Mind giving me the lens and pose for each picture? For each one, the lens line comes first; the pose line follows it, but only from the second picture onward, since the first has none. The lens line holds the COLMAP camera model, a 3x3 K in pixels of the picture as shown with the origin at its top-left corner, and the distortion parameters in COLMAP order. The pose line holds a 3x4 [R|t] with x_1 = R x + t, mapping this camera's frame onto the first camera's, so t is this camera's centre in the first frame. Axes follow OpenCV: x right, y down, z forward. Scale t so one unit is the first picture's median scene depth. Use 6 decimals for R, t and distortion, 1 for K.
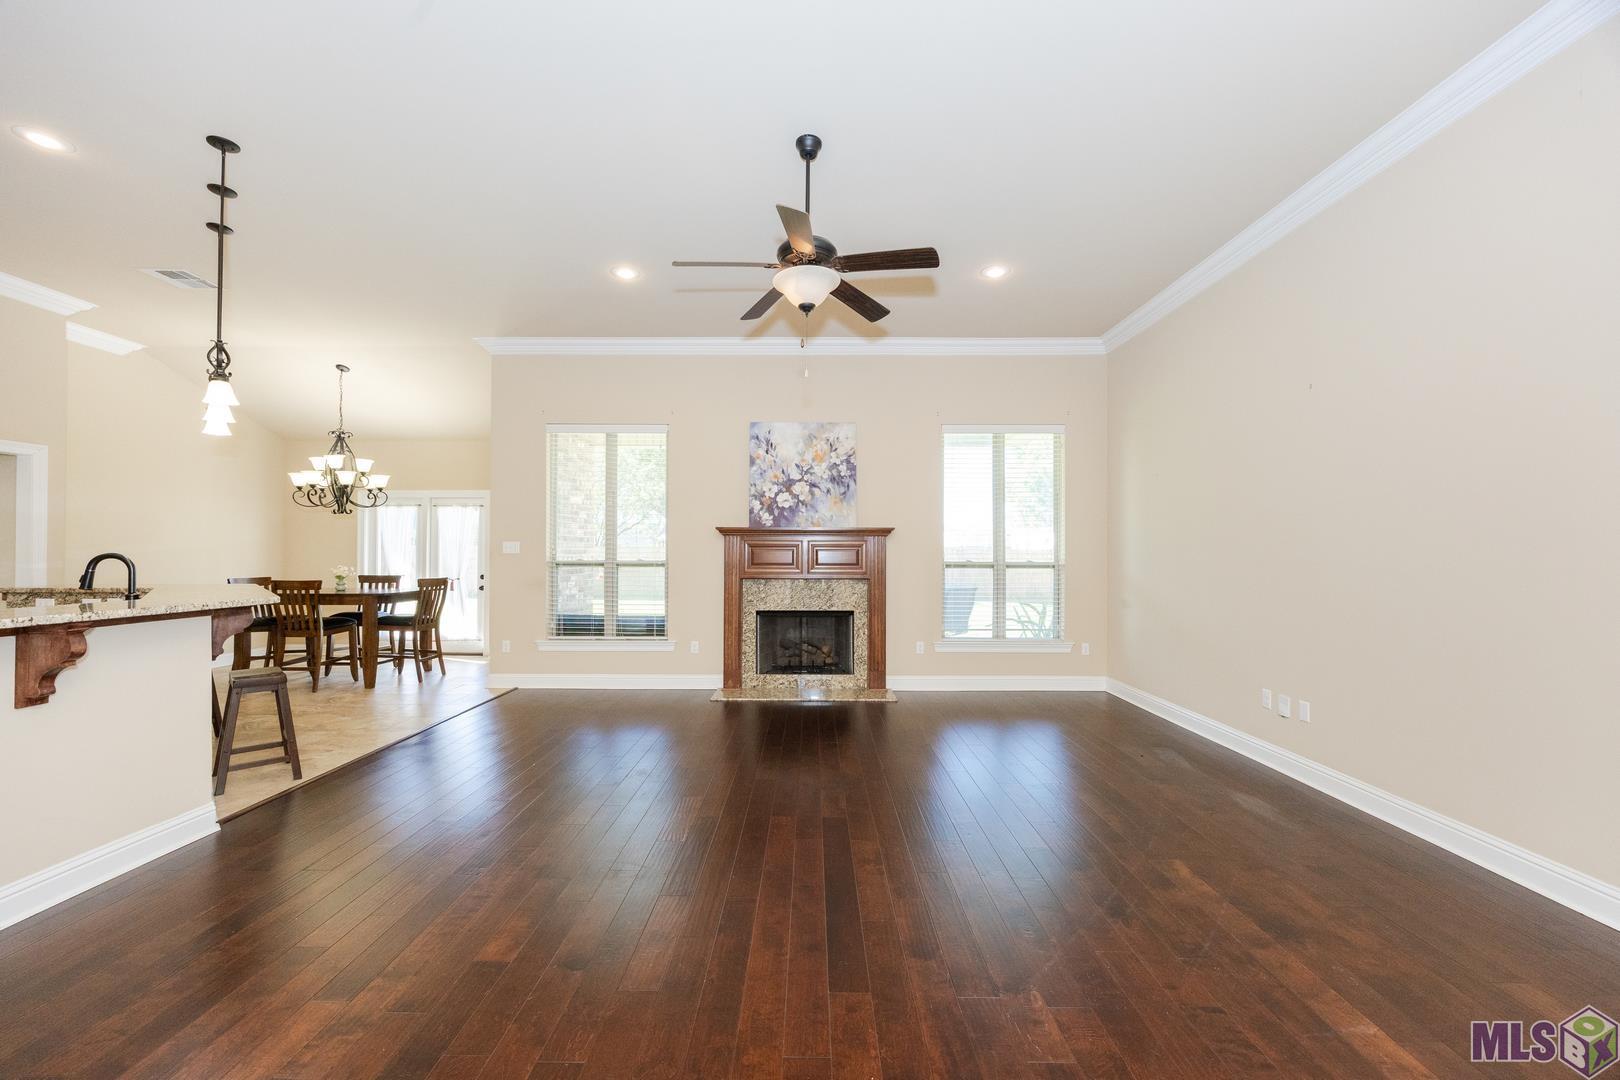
lens RADIAL K [[628.7, 0, 778.3], [0, 628.7, 545.9], [0, 0, 1]] dist [-0.001613, -0.000211]
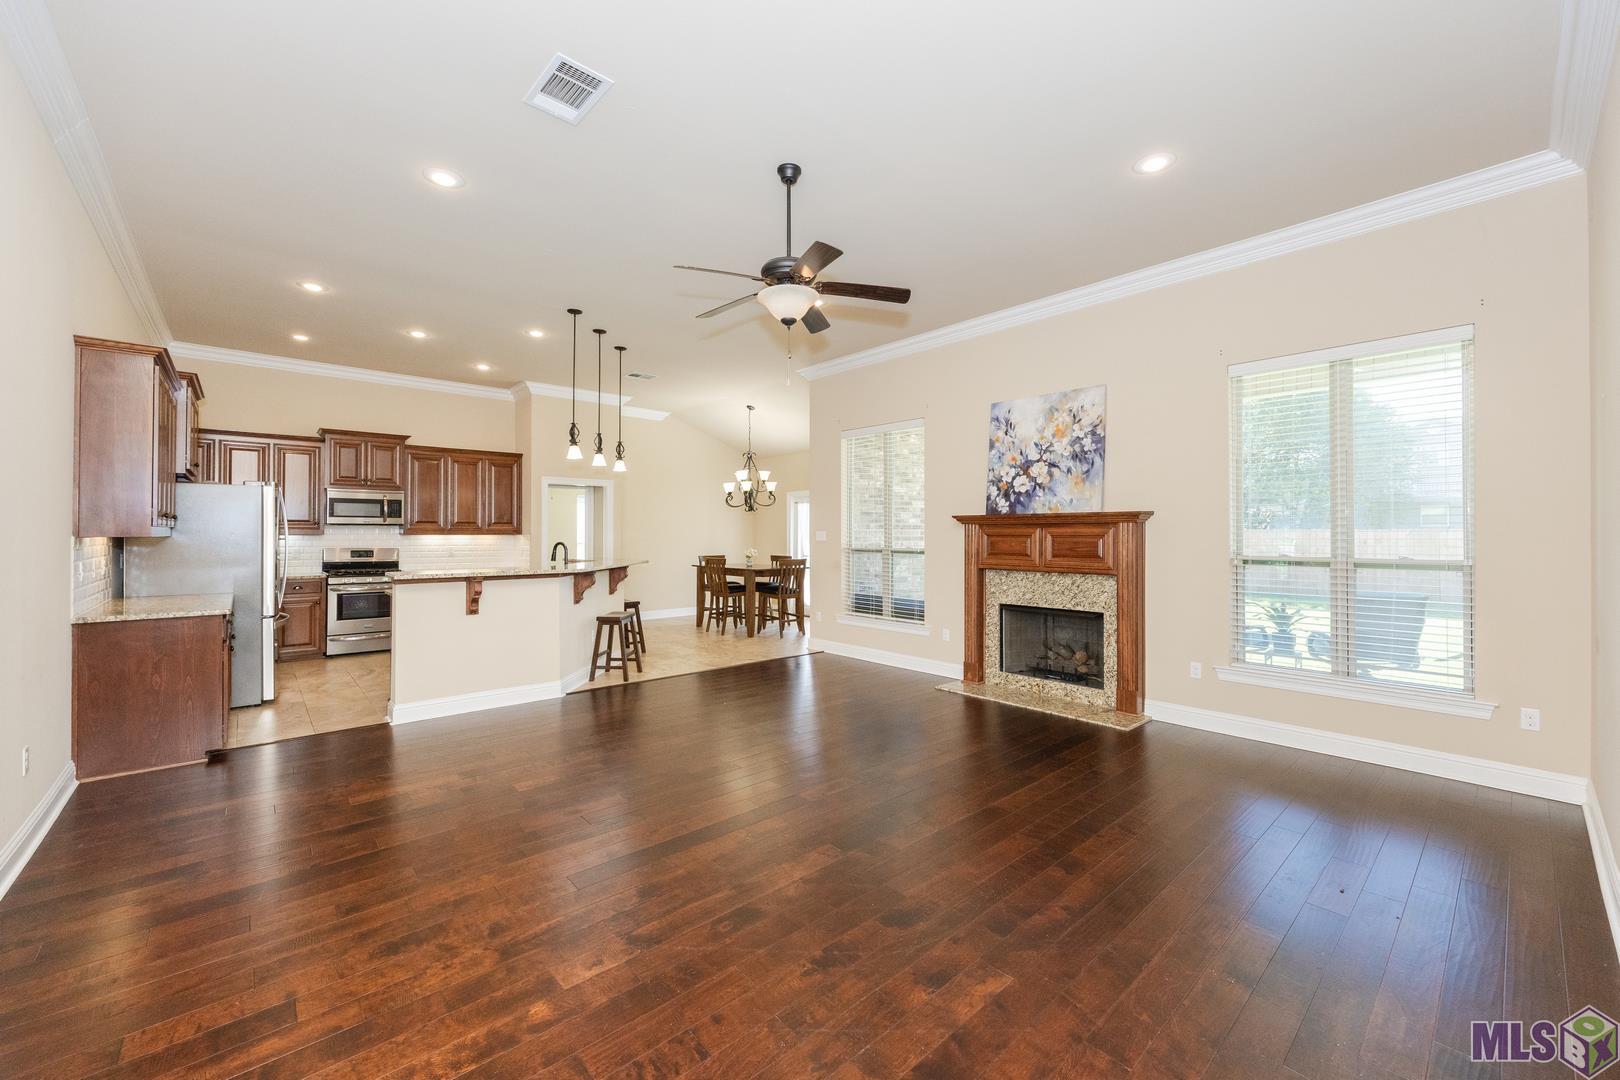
lens RADIAL K [[628.7, 0, 802.5], [0, 628.7, 526.5], [0, 0, 1]] dist [-0.001613, -0.000211]
pose [[0.674620, -0.010907, -0.738085, 0.464301], [0.009291, 0.999937, -0.006285, -0.008643], [0.738107, -0.002617, 0.674678, 0.152558]]
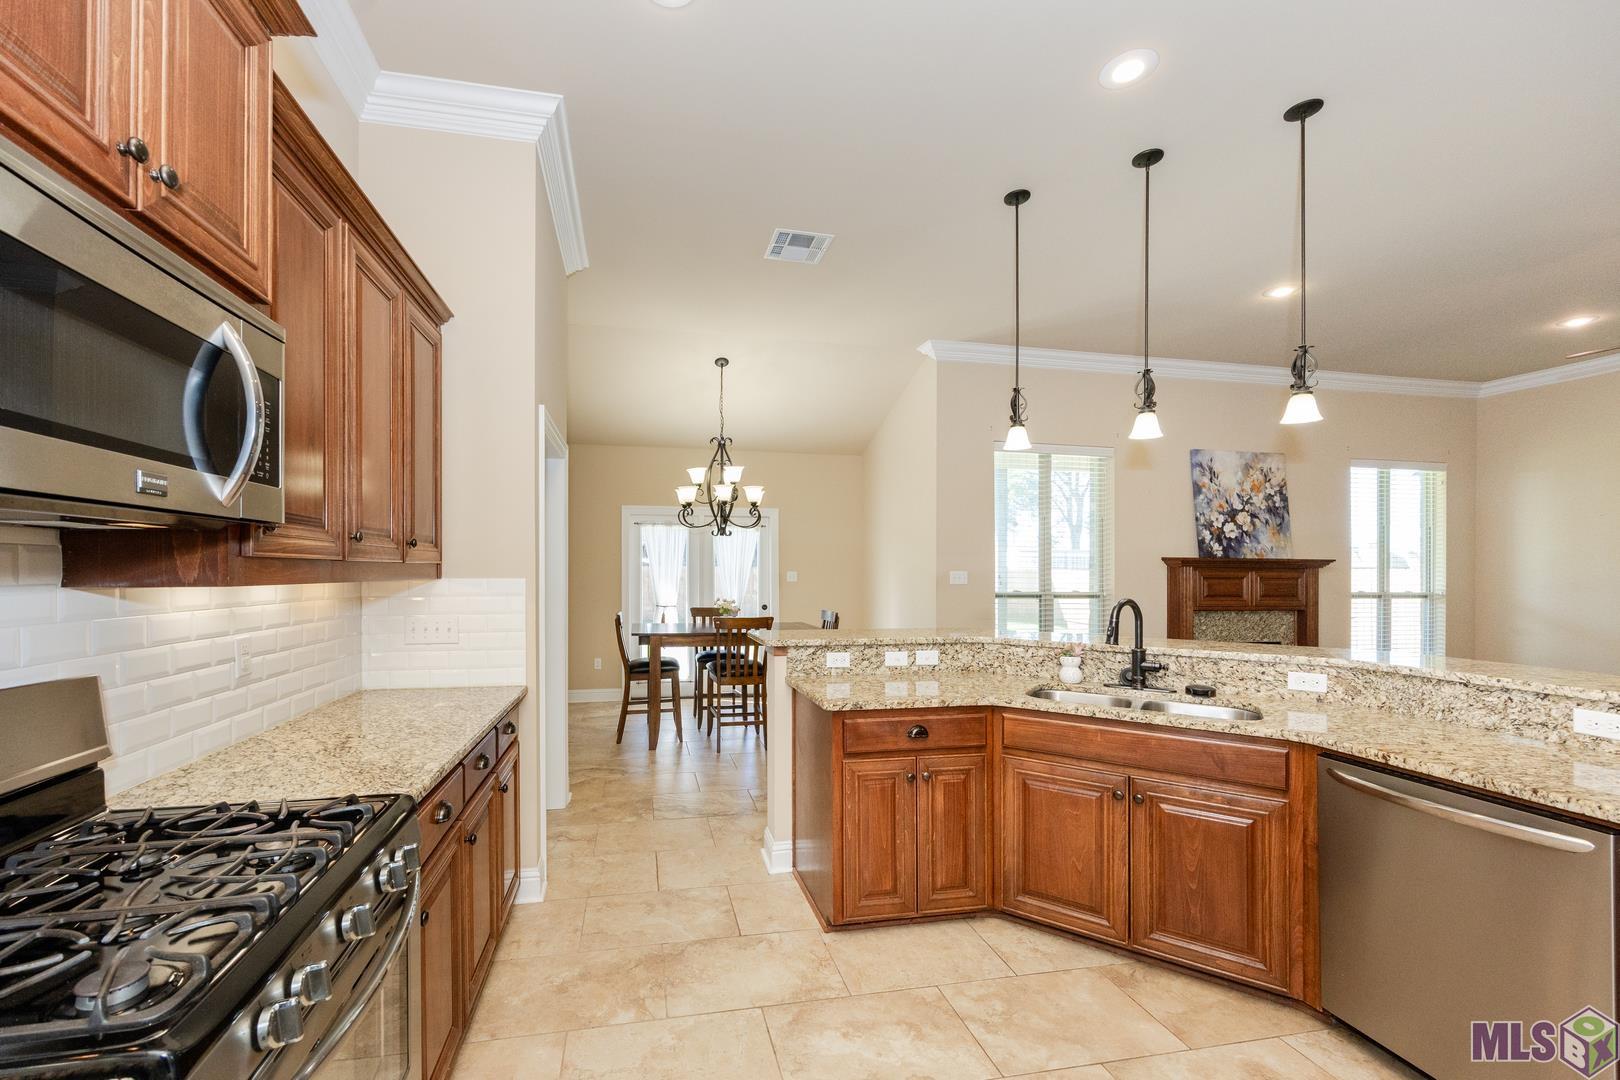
lens RADIAL K [[628.7, 0, 740.0], [0, 628.7, 577.2], [0, 0, 1]] dist [-0.001613, -0.000211]
pose [[0.981155, 0.004778, 0.193163, -0.924230], [-0.005619, 0.999977, 0.003803, 0.000957], [-0.193140, -0.004817, 0.981159, 0.186337]]
